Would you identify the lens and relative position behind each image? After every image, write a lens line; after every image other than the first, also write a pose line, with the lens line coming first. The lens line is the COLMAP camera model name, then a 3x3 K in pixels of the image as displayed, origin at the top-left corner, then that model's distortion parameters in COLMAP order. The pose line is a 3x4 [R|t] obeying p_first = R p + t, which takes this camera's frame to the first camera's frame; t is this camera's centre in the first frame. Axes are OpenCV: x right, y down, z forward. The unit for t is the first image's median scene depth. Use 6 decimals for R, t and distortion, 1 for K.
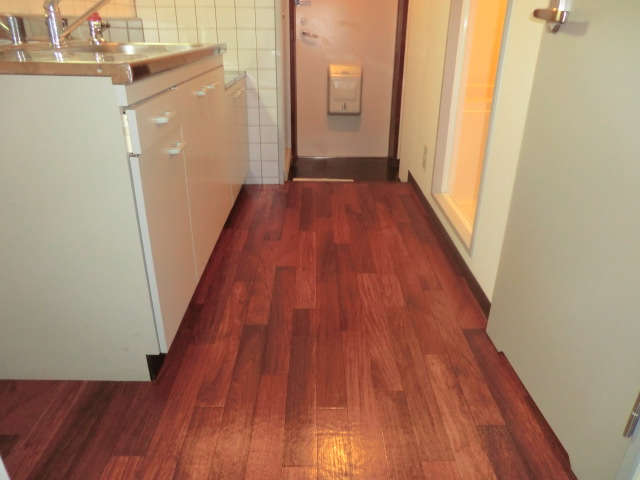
lens RADIAL K [[464.9, 0, 320.0], [0, 464.9, 240.0], [0, 0, 1]] dist [-0.105892, 0.115351]
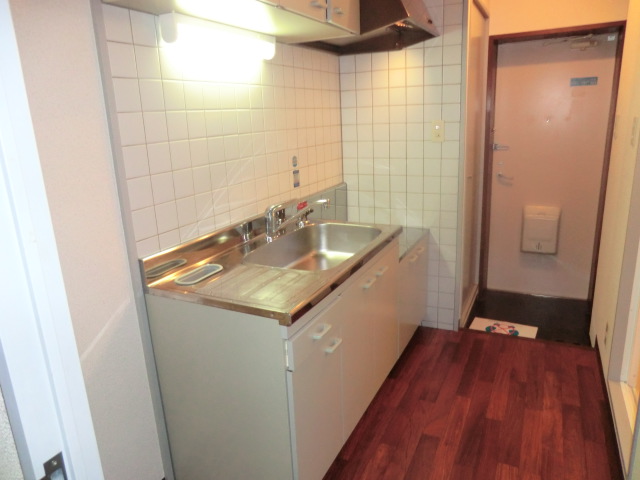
lens RADIAL K [[464.9, 0, 320.0], [0, 464.9, 240.0], [0, 0, 1]] dist [-0.105892, 0.115351]
pose [[0.893484, 0.068466, -0.443844, 0.115755], [-0.142336, 0.980531, -0.135275, -0.178636], [0.425941, 0.184041, 0.885834, -0.110134]]
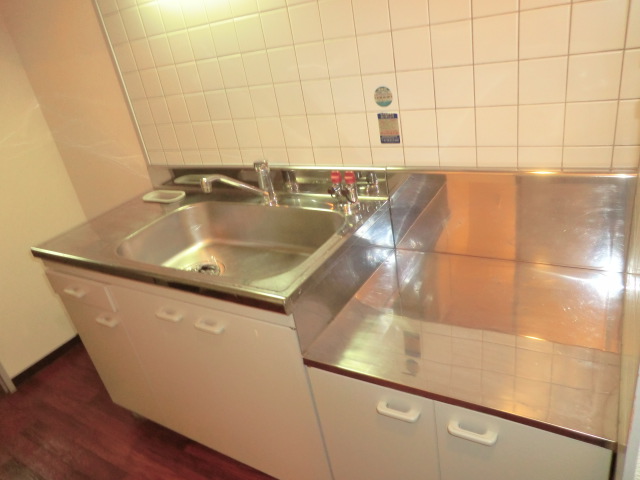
lens RADIAL K [[464.9, 0, 320.0], [0, 464.9, 240.0], [0, 0, 1]] dist [-0.105892, 0.115351]
pose [[-0.514867, 0.444525, -0.733014, 0.104151], [-0.208709, 0.764332, 0.610113, -0.704043], [0.831476, 0.467114, -0.300753, 1.006695]]
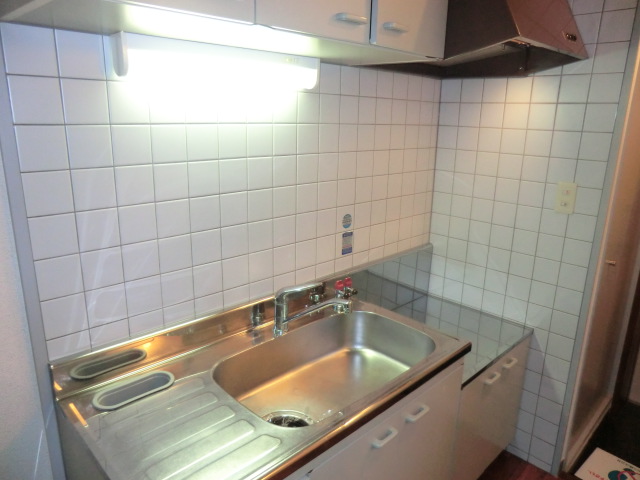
lens RADIAL K [[464.9, 0, 320.0], [0, 464.9, 240.0], [0, 0, 1]] dist [-0.105892, 0.115351]
pose [[0.699000, 0.190463, -0.689292, 0.107332], [-0.316965, 0.946545, -0.059882, -0.406624], [0.641040, 0.260339, 0.722005, 0.184298]]
